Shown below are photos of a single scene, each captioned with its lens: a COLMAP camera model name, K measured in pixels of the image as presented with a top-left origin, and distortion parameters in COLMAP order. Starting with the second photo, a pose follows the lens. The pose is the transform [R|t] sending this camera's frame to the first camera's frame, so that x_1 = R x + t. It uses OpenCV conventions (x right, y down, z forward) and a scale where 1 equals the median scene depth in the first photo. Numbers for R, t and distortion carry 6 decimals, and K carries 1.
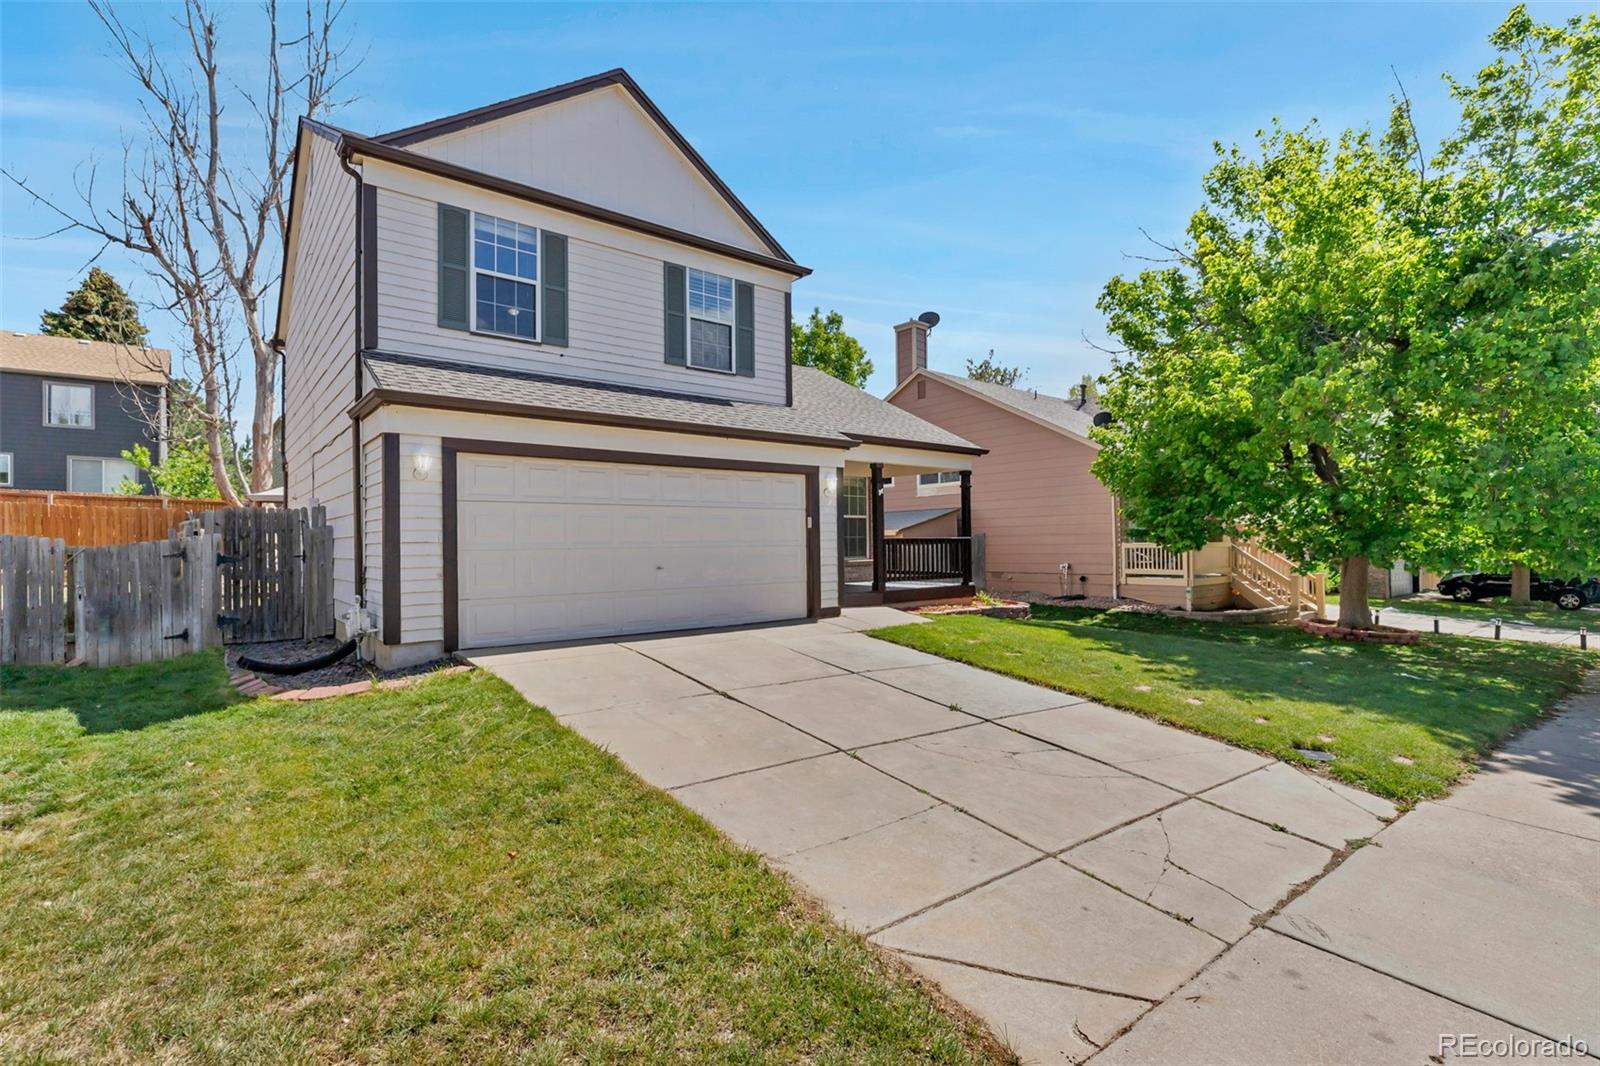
lens RADIAL K [[749.1, 0, 804.8], [0, 749.1, 531.5], [0, 0, 1]] dist [0.002004, 0.000192]
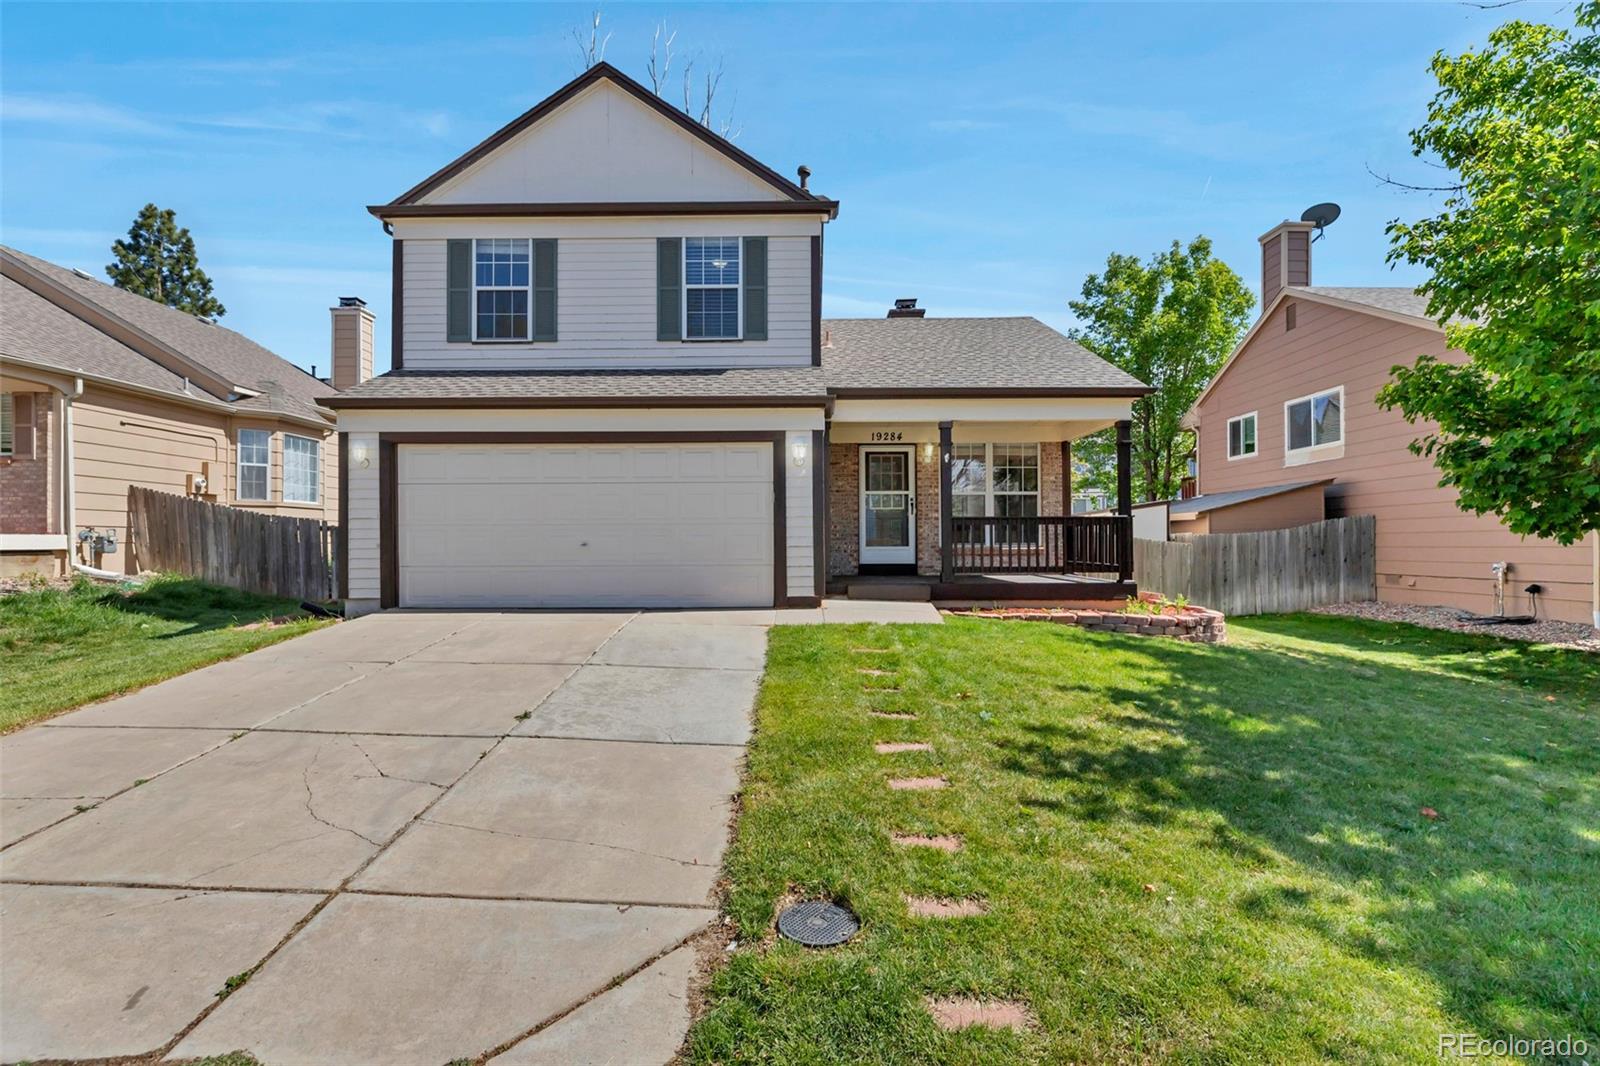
lens RADIAL K [[731.9, 0, 800.0], [0, 731.9, 533.0], [0, 0, 1]] dist [0.003658, -0.000287]
pose [[0.764918, -0.002722, -0.644122, 0.573672], [0.005970, 0.999978, 0.002864, 0.027492], [0.644100, -0.006036, 0.764918, 0.375946]]
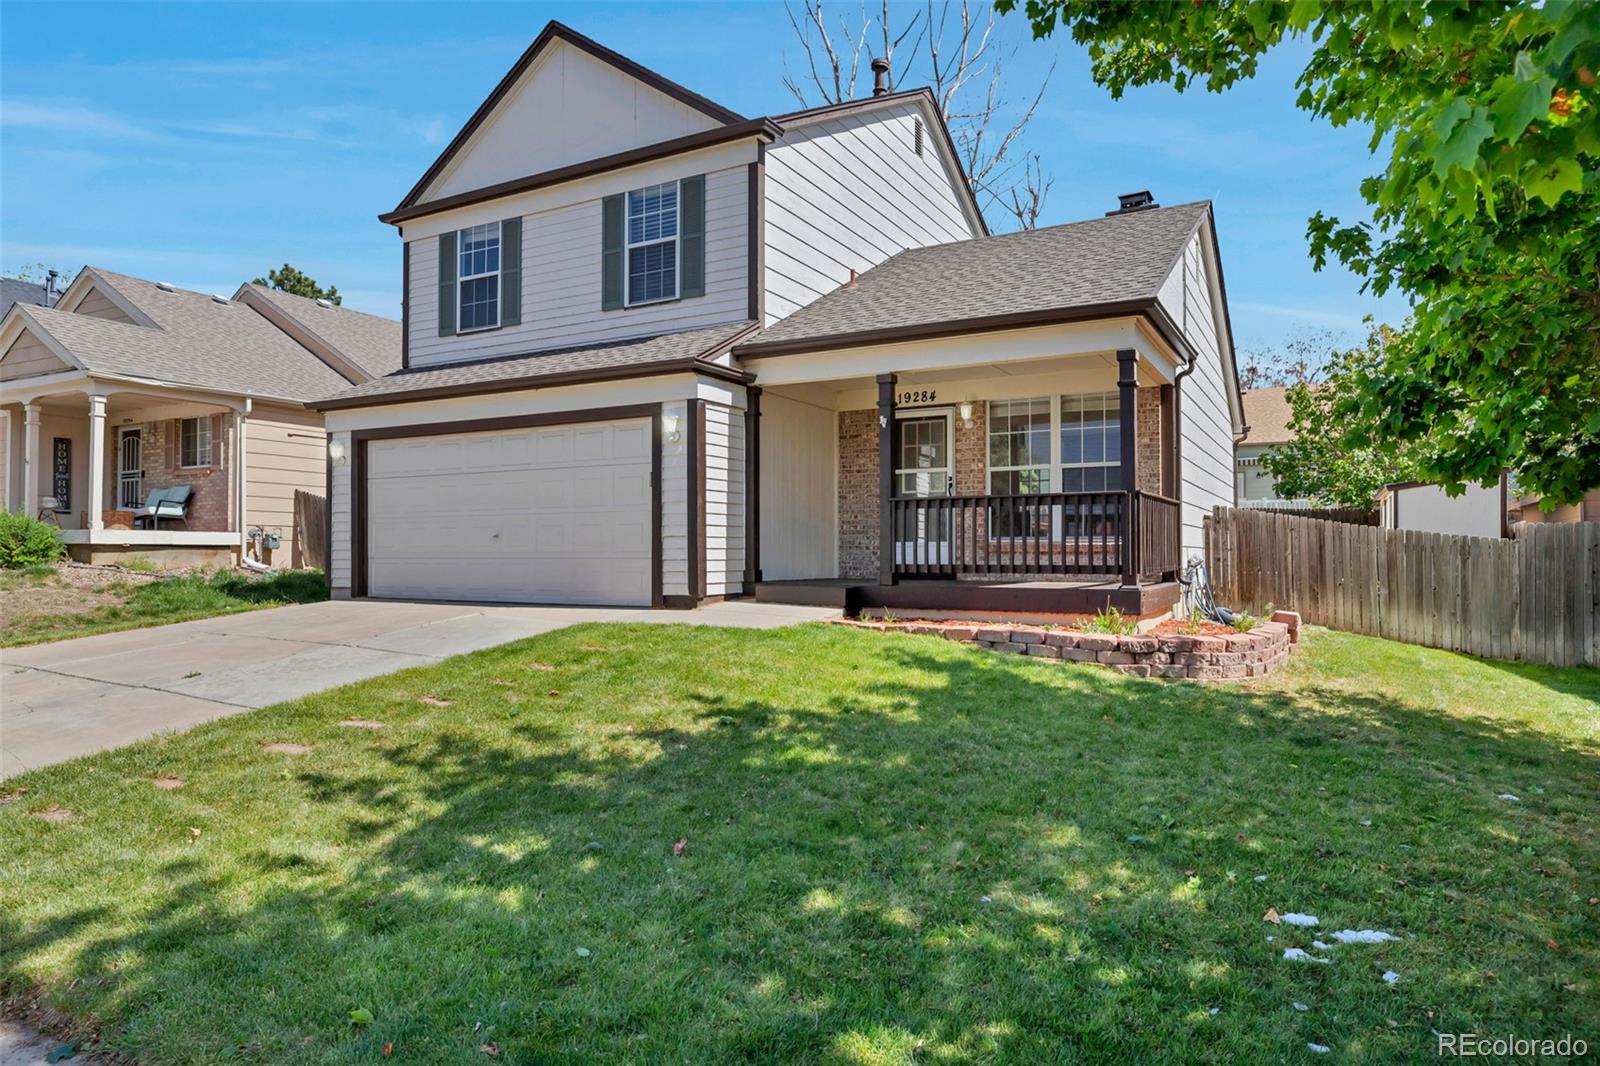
lens RADIAL K [[979.2, 0, 792.8], [0, 979.2, 532.6], [0, 0, 1]] dist [0.000279, -0.000340]
pose [[0.364857, -0.012912, -0.930974, 0.968081], [0.009025, 0.999906, -0.010331, 0.052548], [0.931020, -0.004633, 0.364939, 0.775994]]
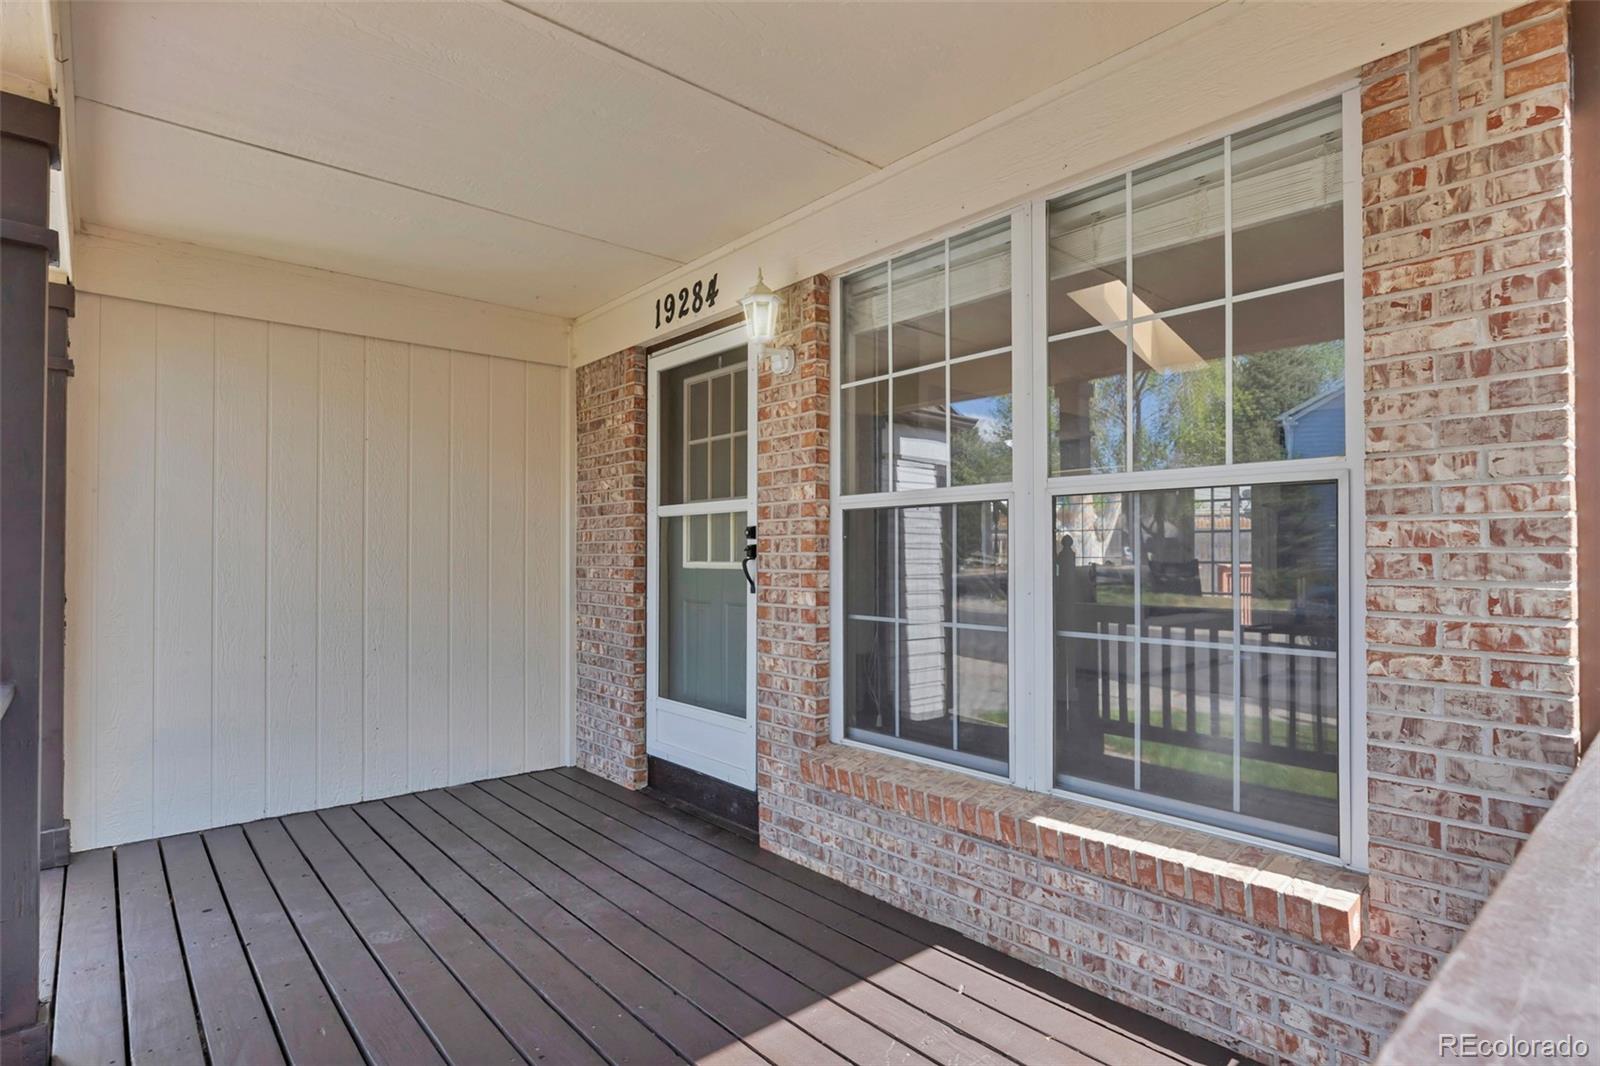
lens RADIAL K [[812.6, 0, 800.3], [0, 812.6, 541.2], [0, 0, 1]] dist [-0.000217, 0.000084]
pose [[0.024267, -0.010891, -0.999646, 0.285686], [0.012176, 0.999870, -0.010597, -0.013772], [0.999631, -0.011915, 0.024397, 1.377276]]
